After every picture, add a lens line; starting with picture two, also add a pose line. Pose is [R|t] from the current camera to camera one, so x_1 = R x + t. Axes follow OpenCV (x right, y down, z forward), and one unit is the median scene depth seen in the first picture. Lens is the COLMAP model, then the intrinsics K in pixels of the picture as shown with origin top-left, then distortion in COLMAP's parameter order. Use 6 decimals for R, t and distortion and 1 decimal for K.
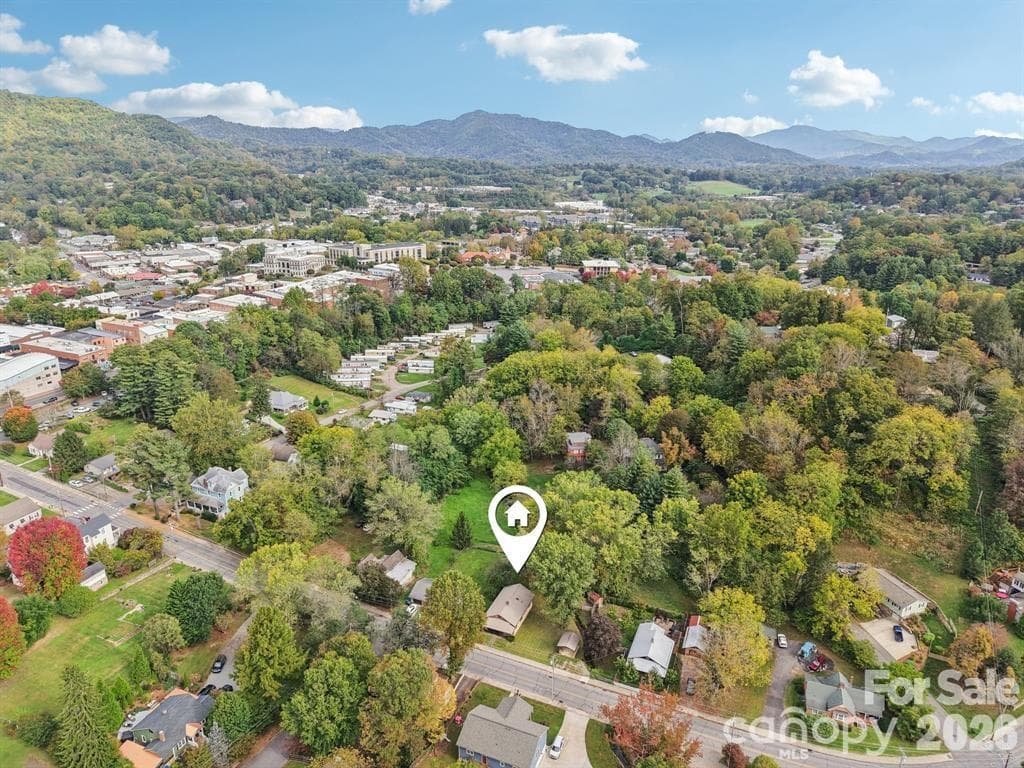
lens RADIAL K [[677.8, 0, 512.0], [0, 677.8, 384.0], [0, 0, 1]] dist [0.000288, -0.017022]
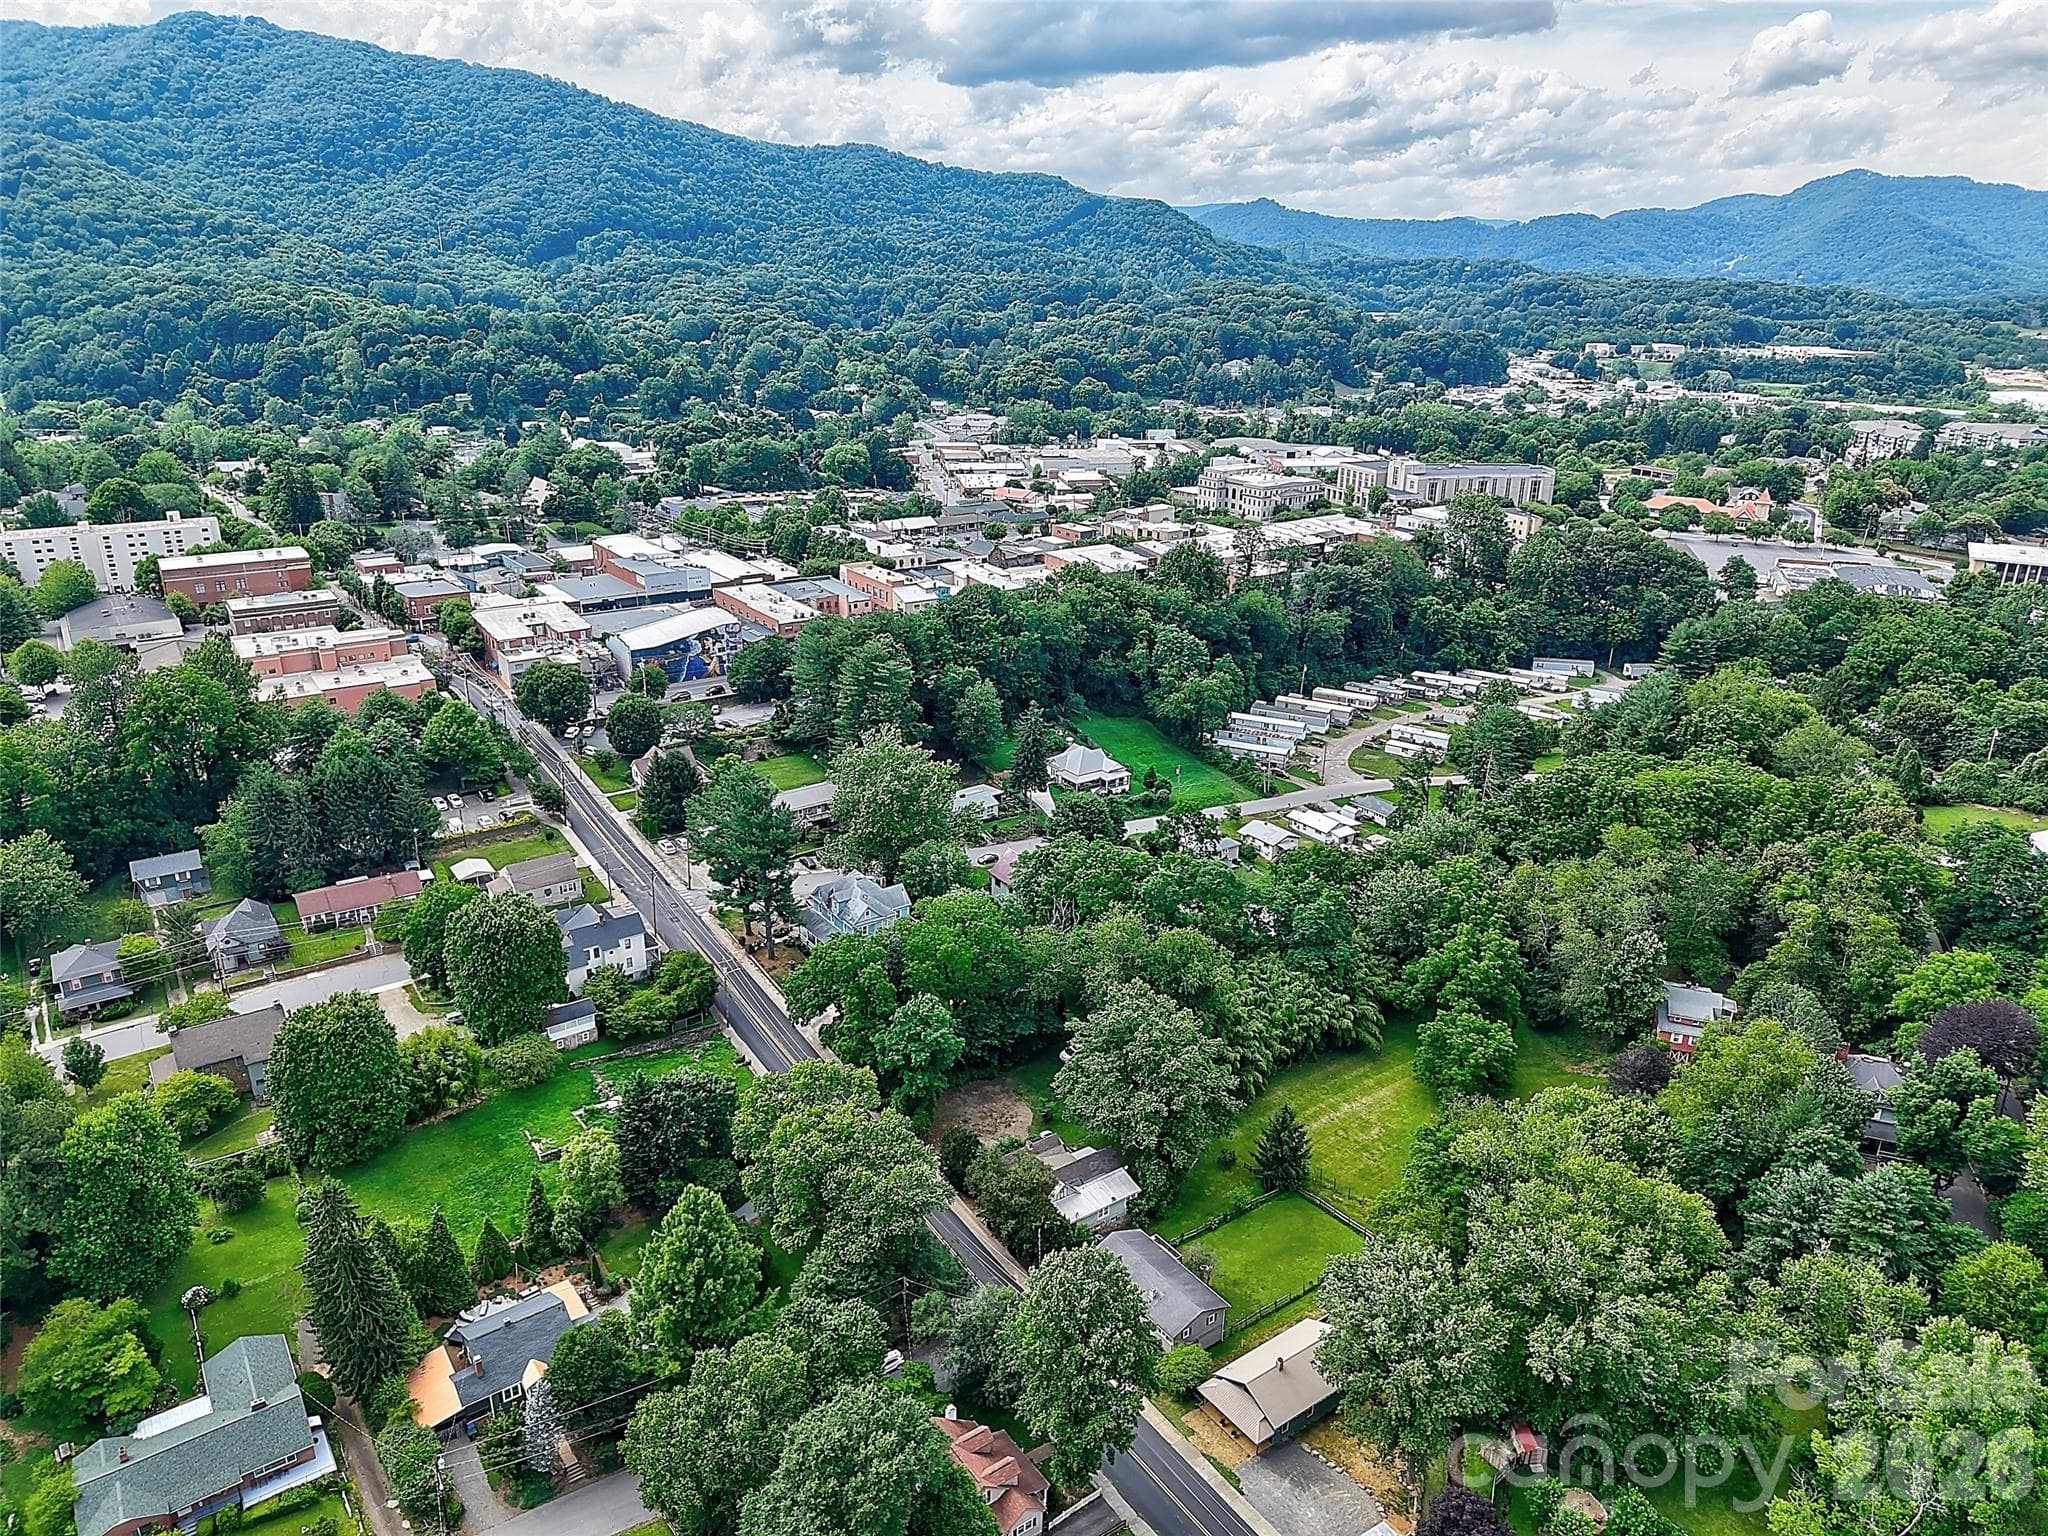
lens RADIAL K [[1355.6, 0, 1024.0], [0, 1355.6, 768.0], [0, 0, 1]] dist [0.000288, -0.017022]
pose [[0.841953, 0.179050, -0.508976, 0.091931], [-0.167908, 0.983440, 0.068203, -0.024180], [0.512759, 0.028038, 0.858075, 0.096473]]
